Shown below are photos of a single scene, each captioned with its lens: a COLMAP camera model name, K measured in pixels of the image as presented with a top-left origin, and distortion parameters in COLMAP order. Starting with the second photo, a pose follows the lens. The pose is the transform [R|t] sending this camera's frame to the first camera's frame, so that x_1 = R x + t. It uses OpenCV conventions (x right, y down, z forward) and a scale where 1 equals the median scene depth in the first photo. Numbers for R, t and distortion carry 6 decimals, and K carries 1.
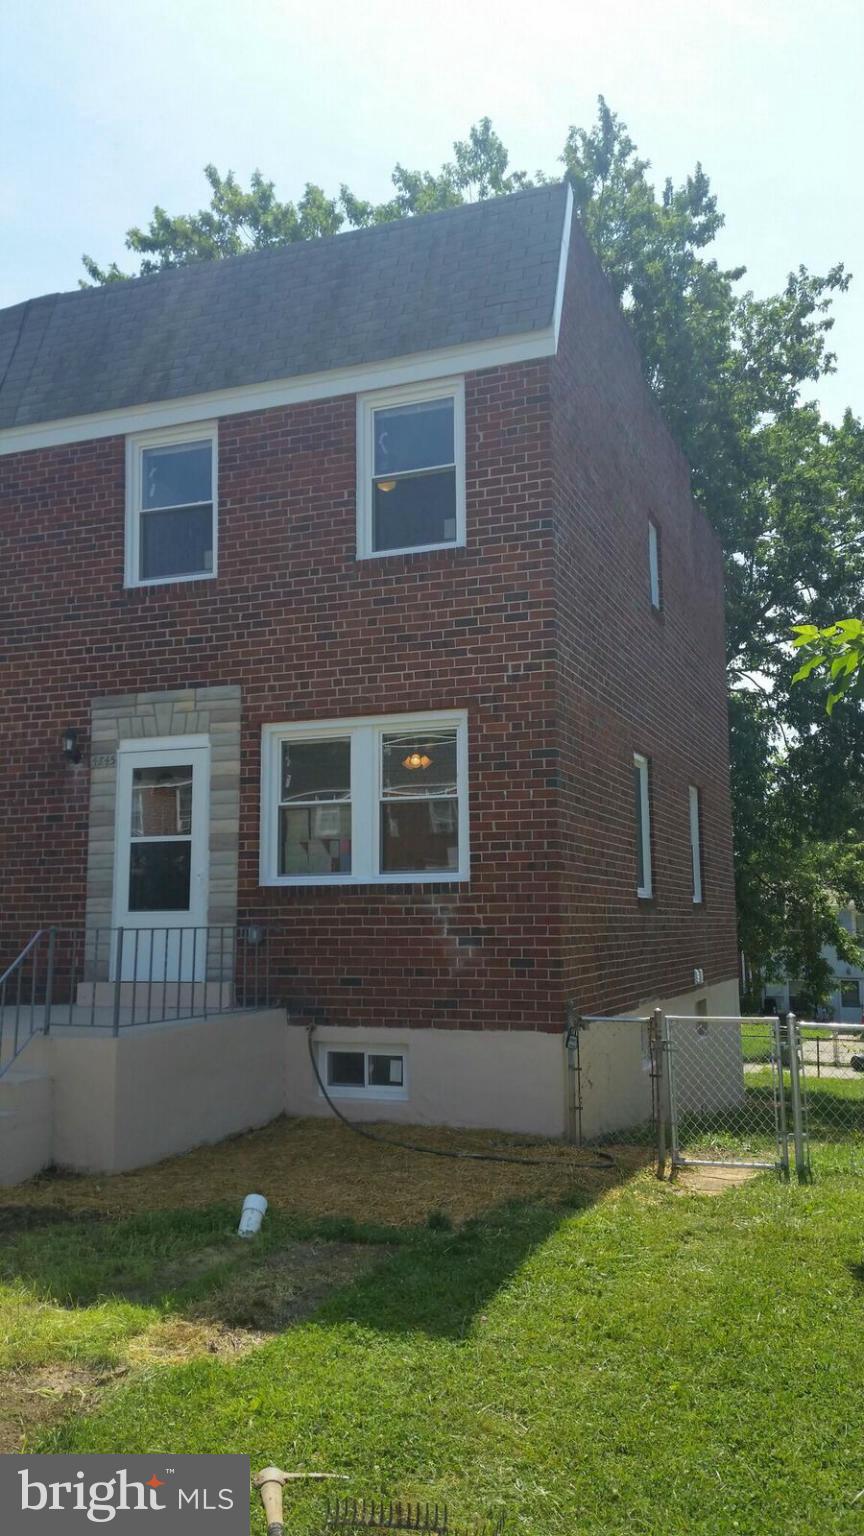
lens RADIAL K [[1263.6, 0, 377.3], [0, 1263.6, 746.0], [0, 0, 1]] dist [0.175930, -0.282043]
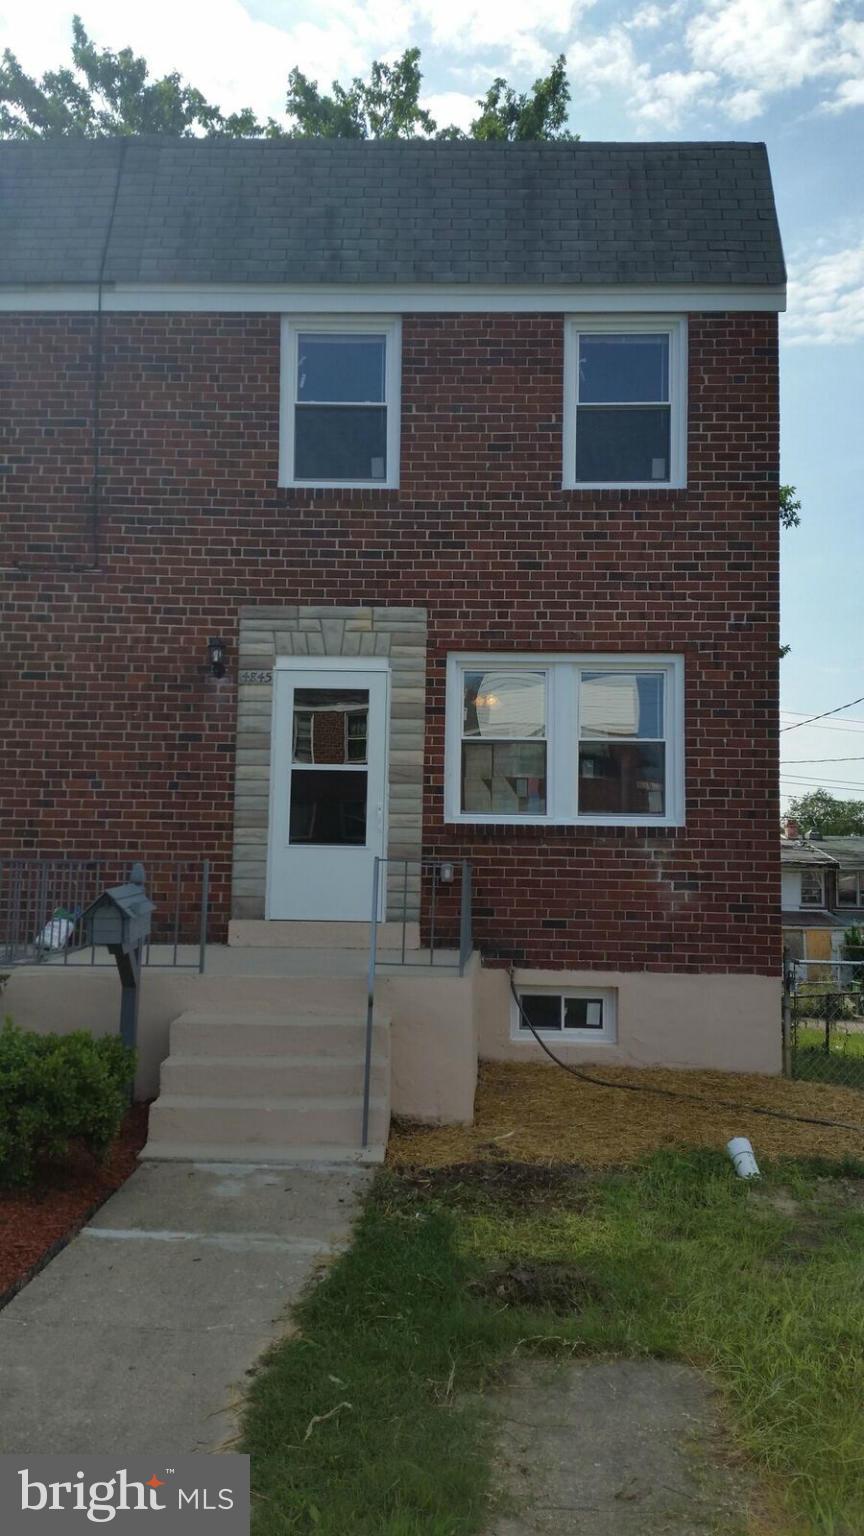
lens RADIAL K [[1266.1, 0, 430.9], [0, 1266.1, 745.1], [0, 0, 1]] dist [0.185132, -0.365236]
pose [[0.936668, 0.059271, 0.345166, -0.426234], [-0.073086, 0.996956, 0.027138, 0.027333], [-0.342507, -0.050646, 0.938149, 0.116401]]
